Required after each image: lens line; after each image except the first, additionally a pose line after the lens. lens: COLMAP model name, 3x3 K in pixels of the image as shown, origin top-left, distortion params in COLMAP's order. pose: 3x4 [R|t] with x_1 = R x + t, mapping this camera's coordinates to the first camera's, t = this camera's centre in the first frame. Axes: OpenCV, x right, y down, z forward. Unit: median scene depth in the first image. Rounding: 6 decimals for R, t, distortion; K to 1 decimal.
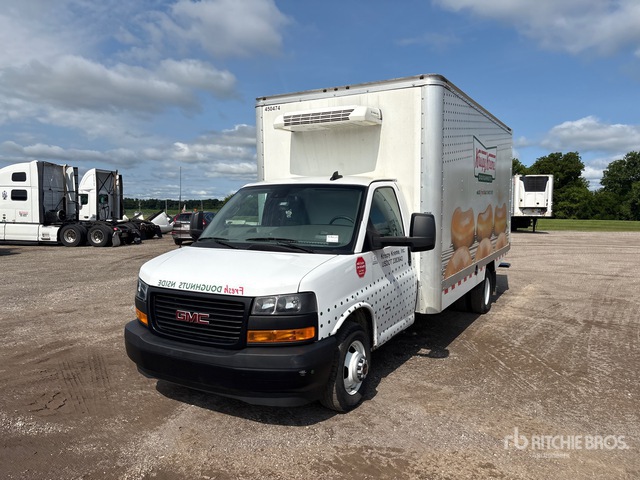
lens RADIAL K [[499.1, 0, 319.9], [0, 499.1, 239.9], [0, 0, 1]] dist [-0.064149, -0.000976]
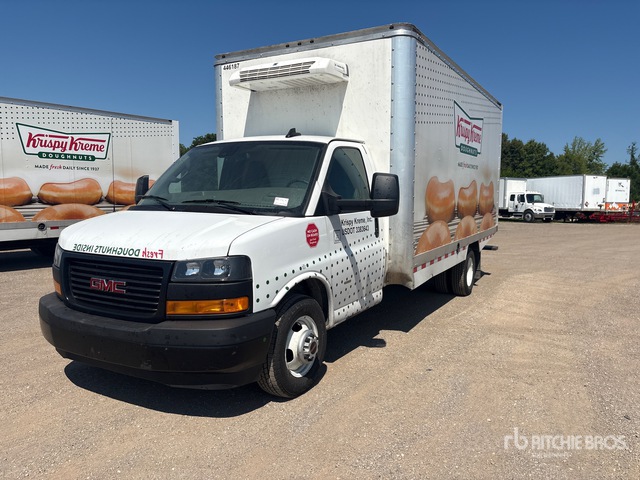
lens RADIAL K [[499.1, 0, 319.9], [0, 499.1, 239.9], [0, 0, 1]] dist [-0.064149, -0.000976]
pose [[0.999928, 0.008937, 0.008059, 0.083312], [-0.009069, 0.999823, 0.016495, 0.049264], [-0.007911, -0.016567, 0.999831, 0.123813]]
